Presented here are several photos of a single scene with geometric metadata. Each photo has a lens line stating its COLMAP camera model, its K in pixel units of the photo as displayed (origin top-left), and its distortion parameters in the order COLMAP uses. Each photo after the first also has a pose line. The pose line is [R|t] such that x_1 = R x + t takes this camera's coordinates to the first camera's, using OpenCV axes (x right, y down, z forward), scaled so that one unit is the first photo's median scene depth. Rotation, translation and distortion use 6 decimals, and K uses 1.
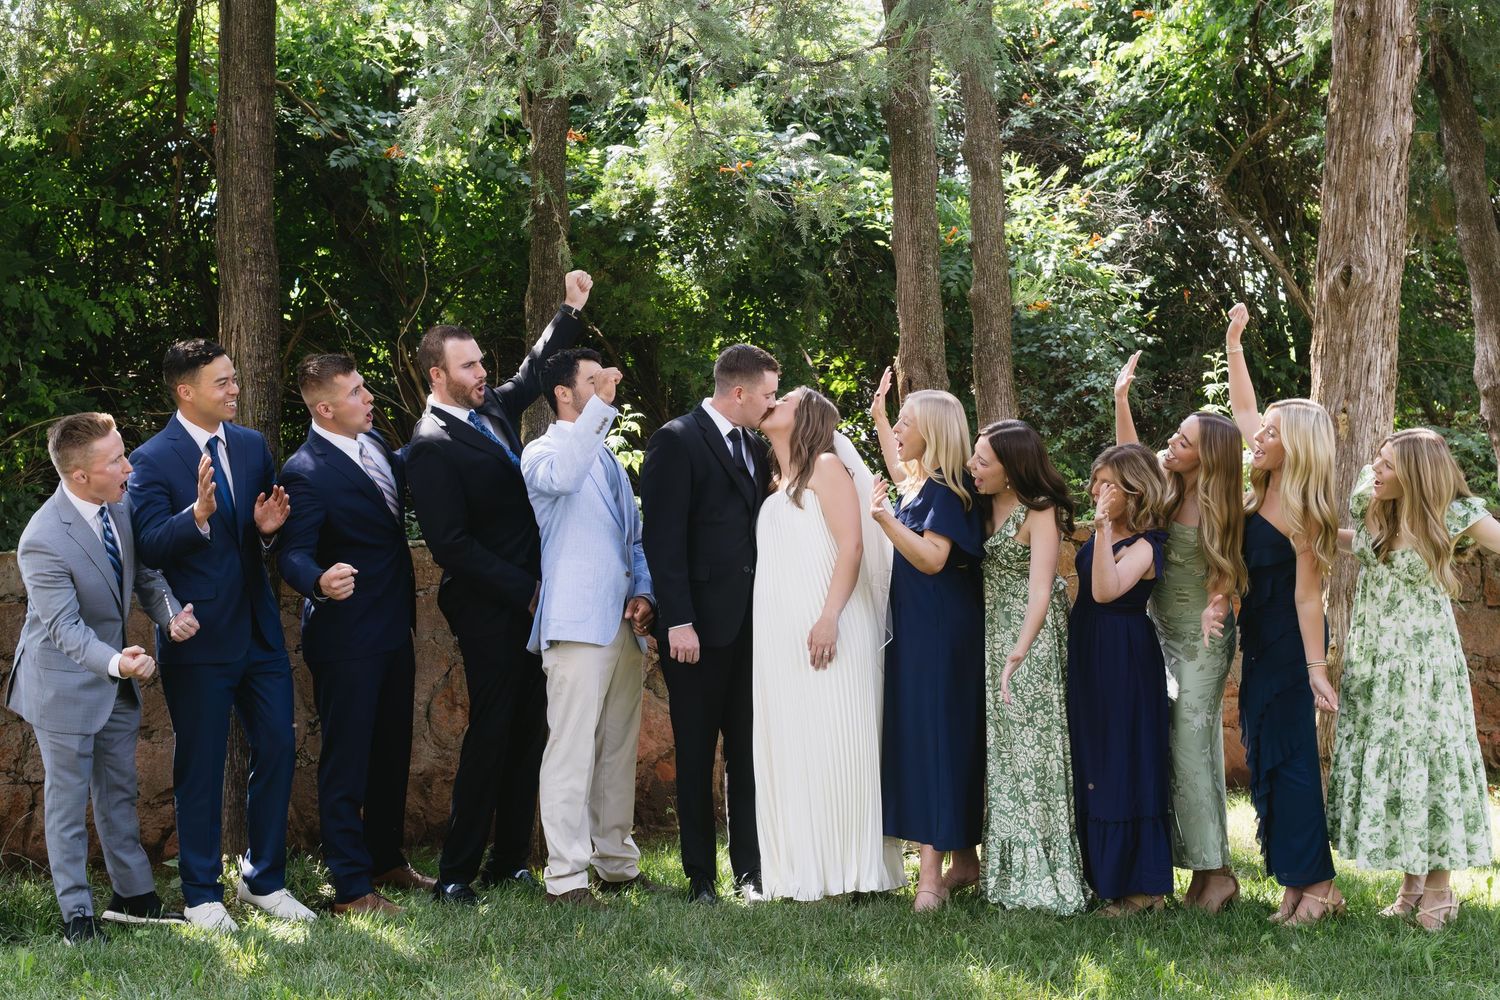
lens RADIAL K [[2649.7, 0, 798.6], [0, 2649.7, 540.8], [0, 0, 1]] dist [0.052339, -0.096135]
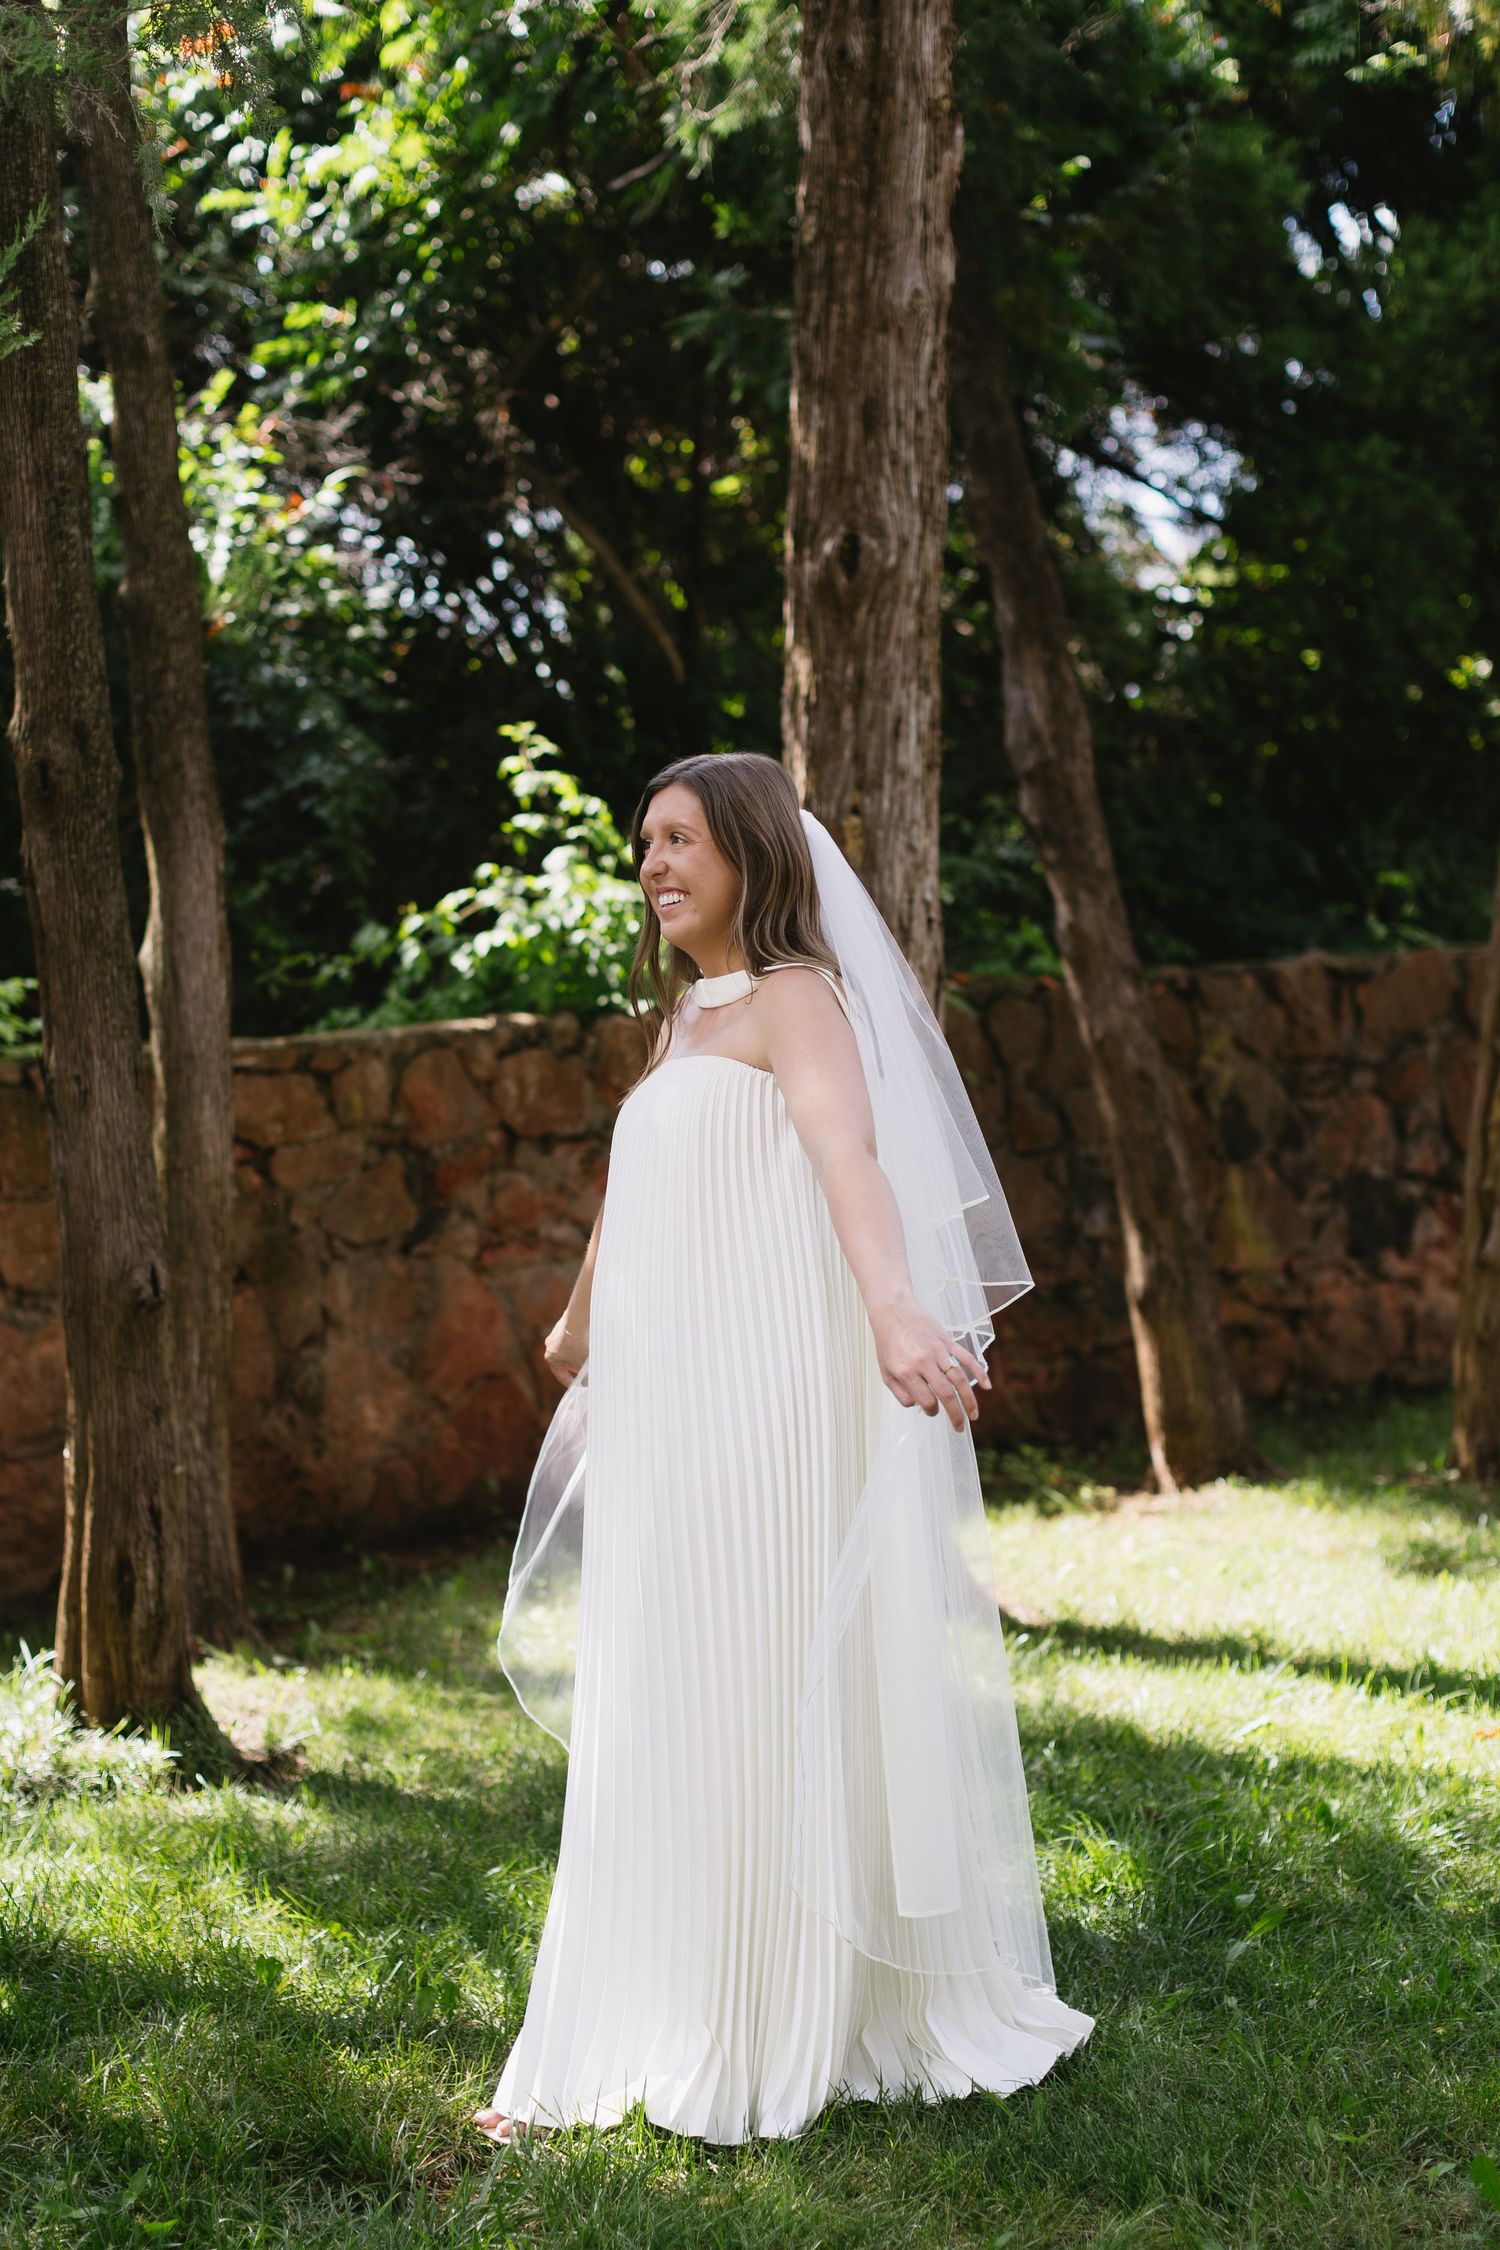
lens RADIAL K [[3974.5, 0, 750.0], [0, 3974.5, 1125.0], [0, 0, 1]] dist [0.052339, -0.096135]
pose [[0.959478, -0.045536, 0.278081, -0.032341], [0.039301, 0.998836, 0.027958, -0.008238], [-0.279030, -0.015896, 0.960151, 0.213428]]
